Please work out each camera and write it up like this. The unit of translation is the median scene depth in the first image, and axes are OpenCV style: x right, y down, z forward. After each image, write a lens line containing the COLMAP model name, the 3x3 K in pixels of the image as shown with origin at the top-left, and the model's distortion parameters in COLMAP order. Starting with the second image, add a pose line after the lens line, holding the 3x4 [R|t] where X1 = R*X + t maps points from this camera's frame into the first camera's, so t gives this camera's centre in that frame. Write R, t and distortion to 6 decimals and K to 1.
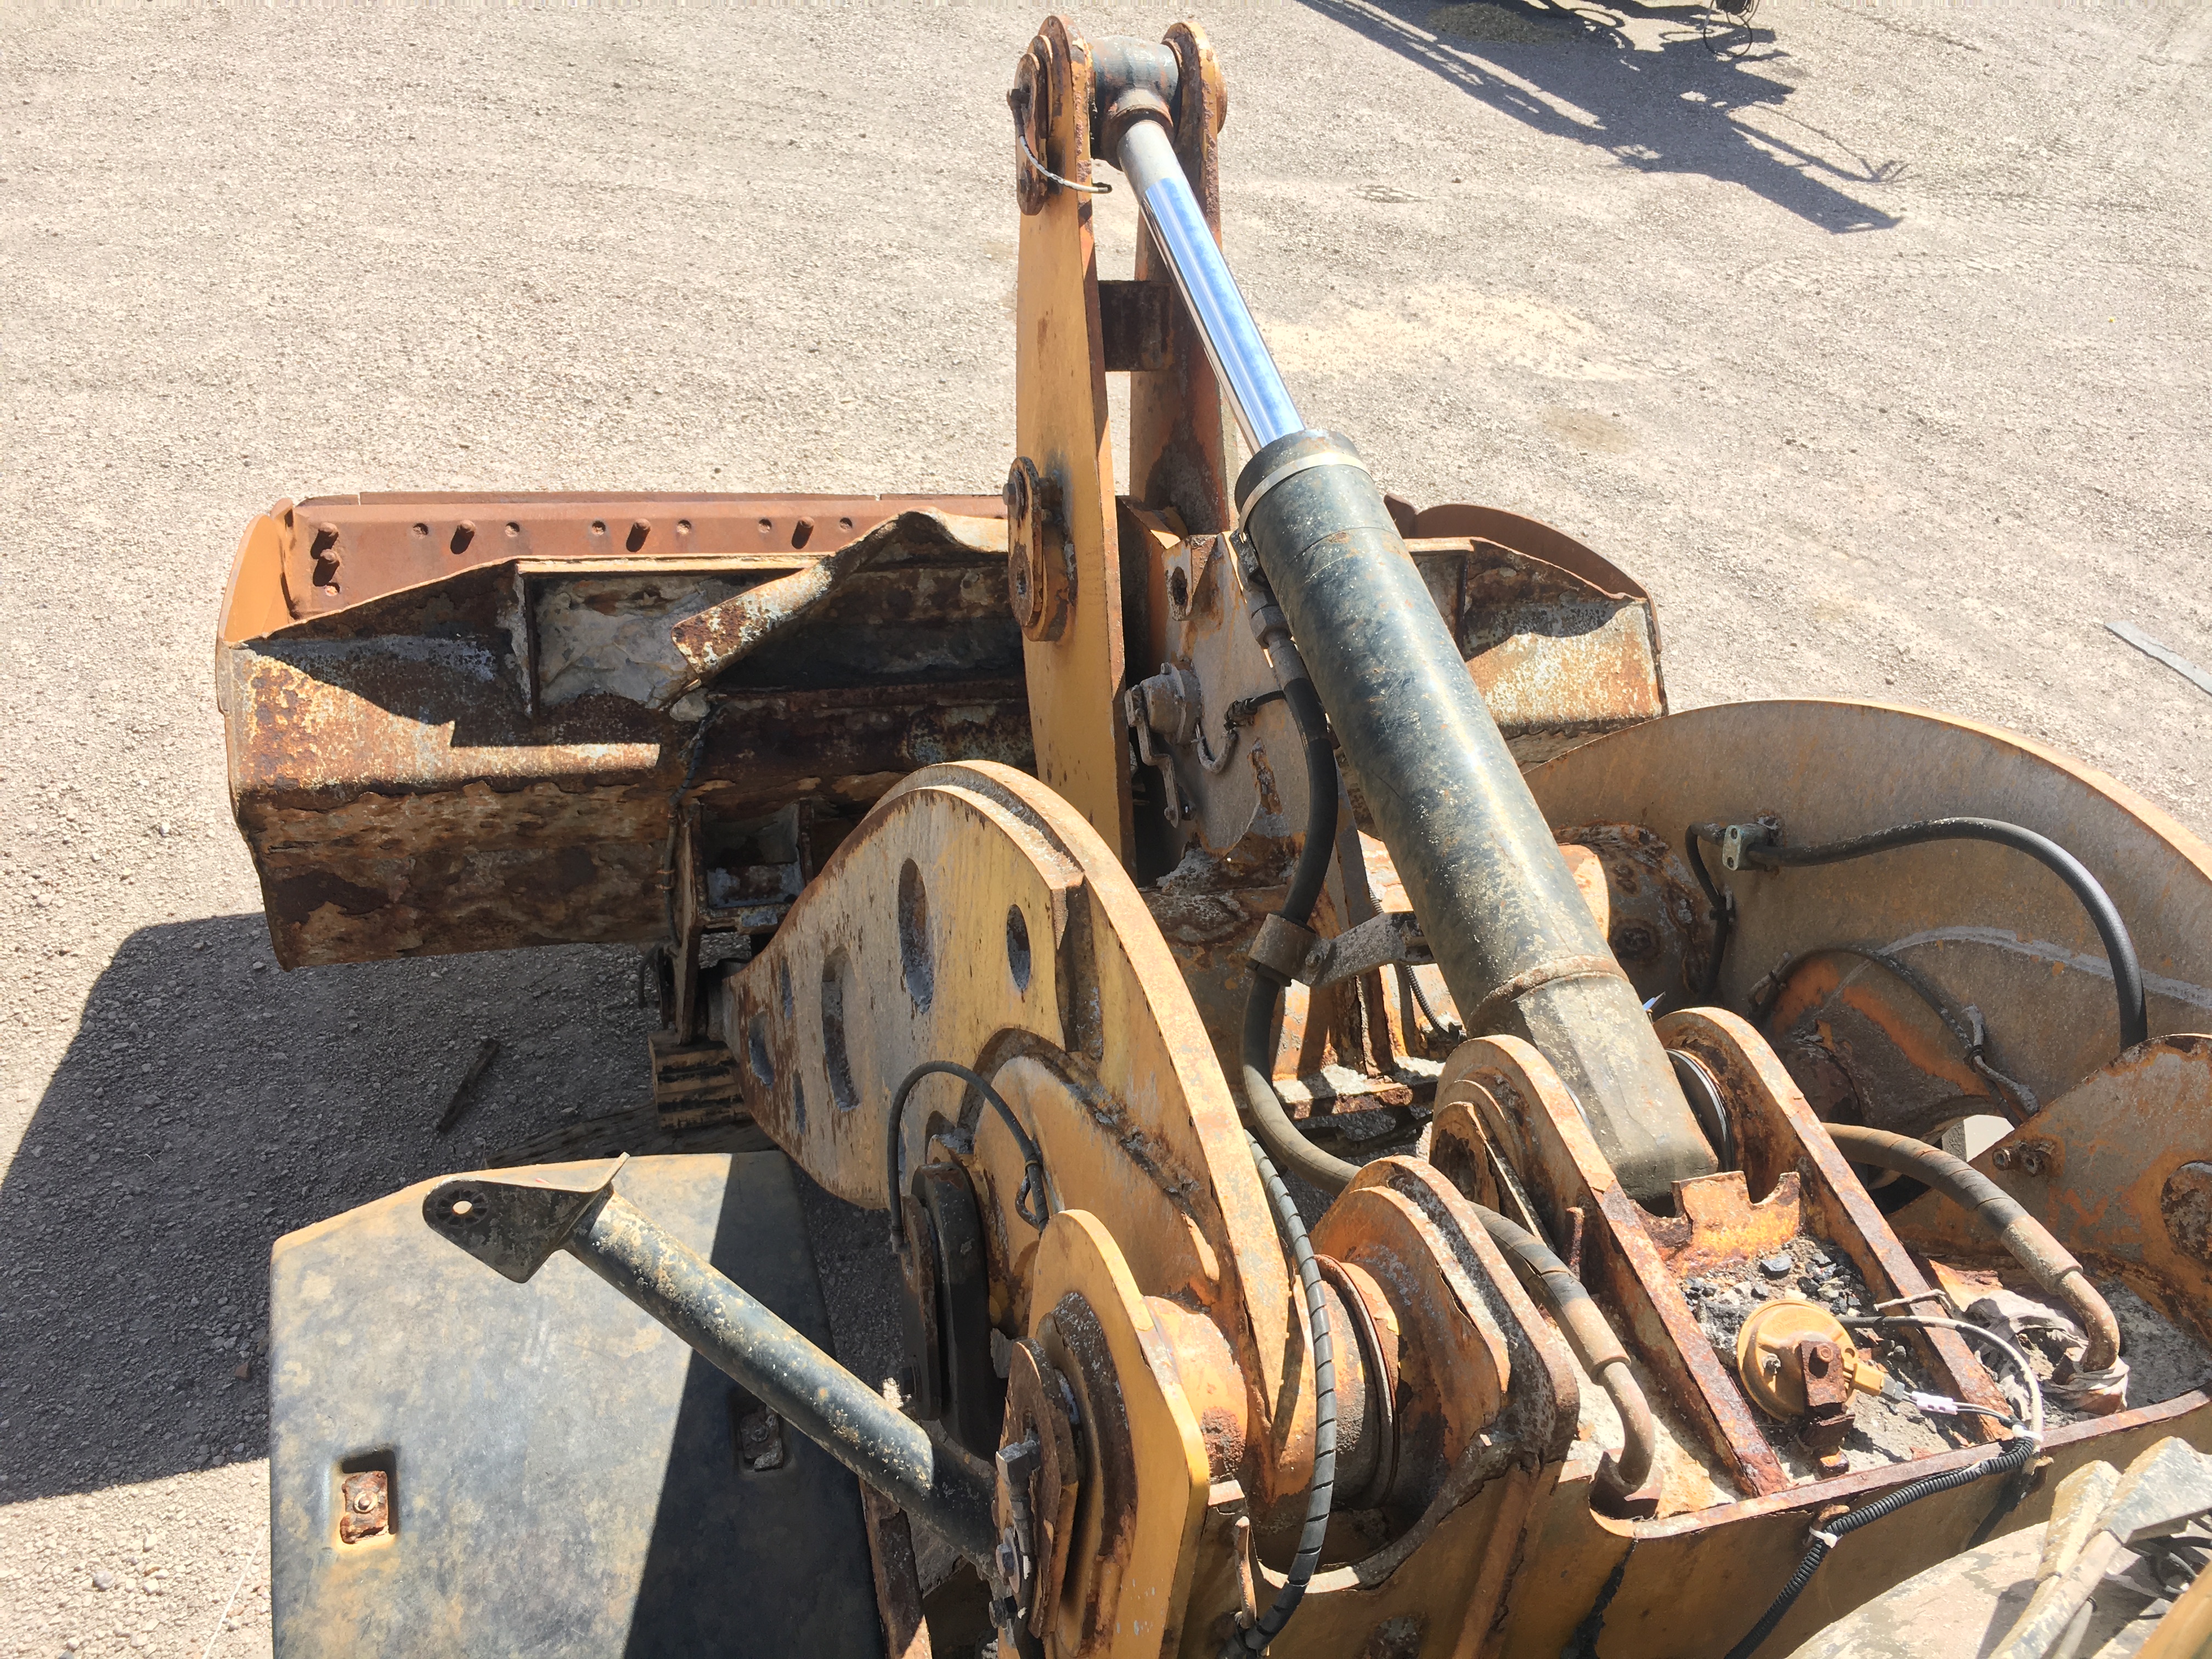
lens RADIAL K [[1862.8, 0, 1111.6], [0, 1862.8, 831.2], [0, 0, 1]] dist [0.025665, -0.038613]
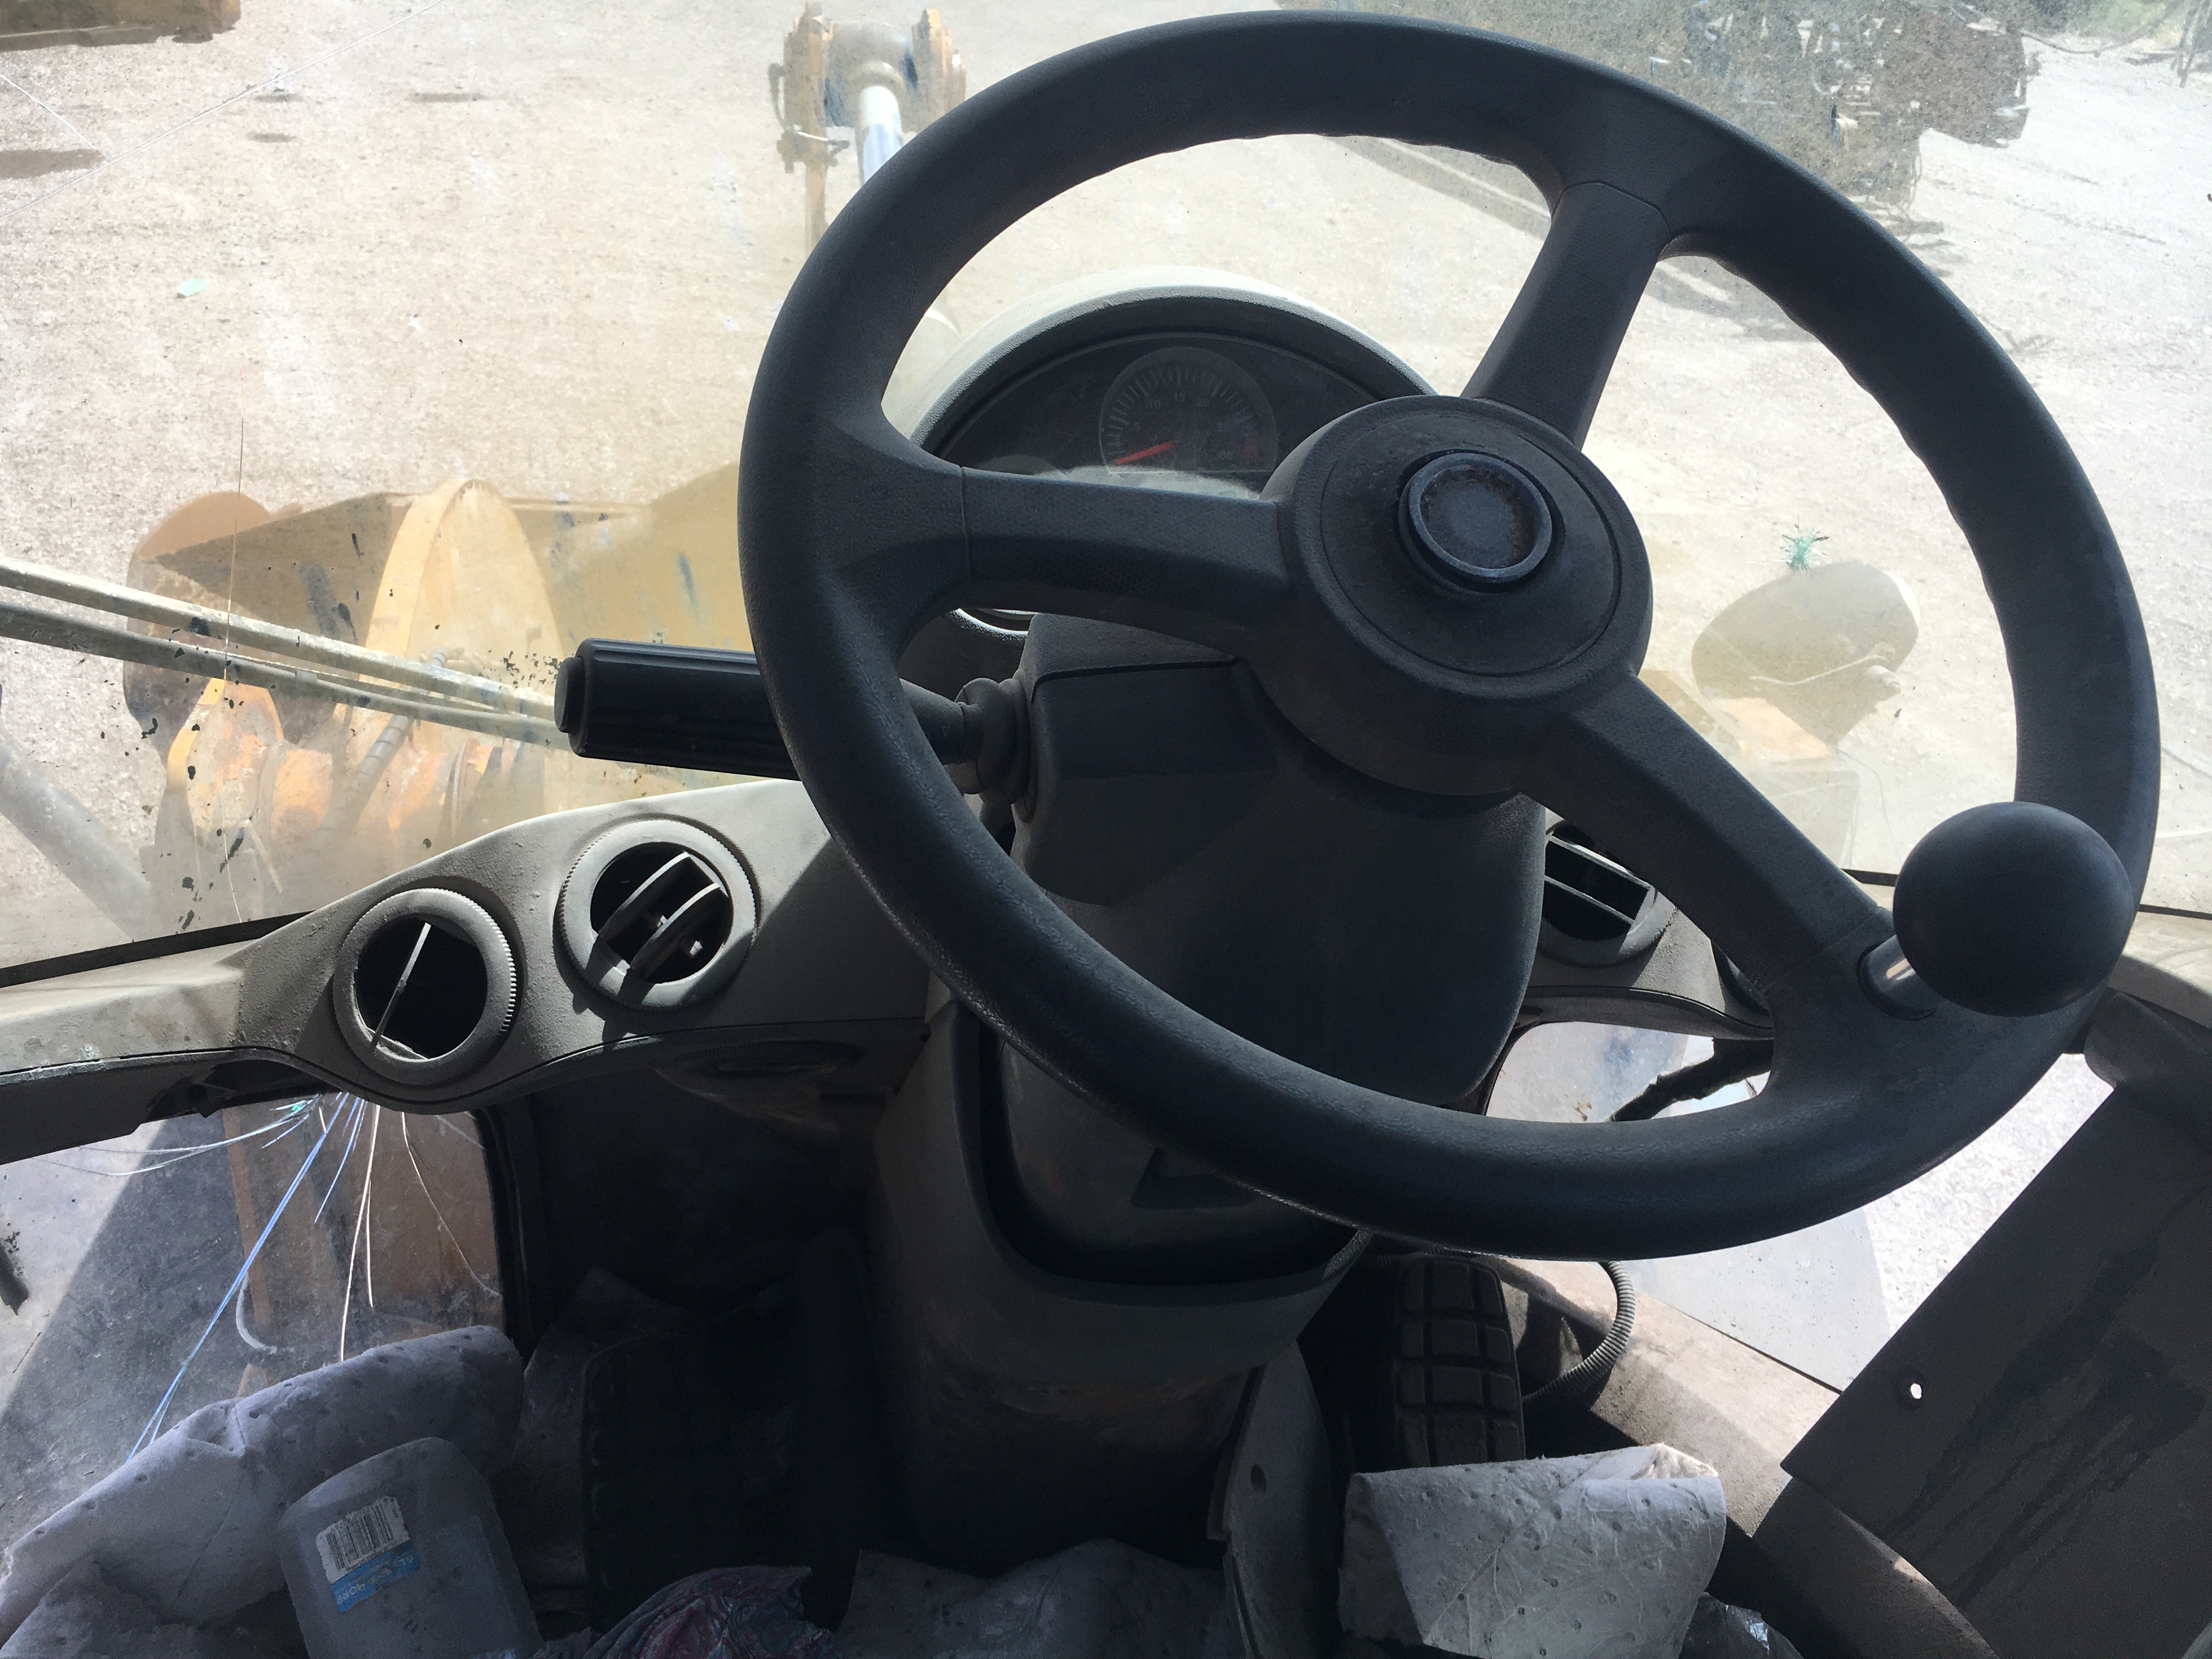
lens RADIAL K [[1862.8, 0, 1098.0], [0, 1862.8, 822.7], [0, 0, 1]] dist [0.025665, -0.038613]
pose [[0.989500, 0.037639, -0.139546, 0.095089], [-0.054386, 0.991498, -0.118213, 0.056169], [0.133910, 0.124561, 0.983134, -0.013672]]
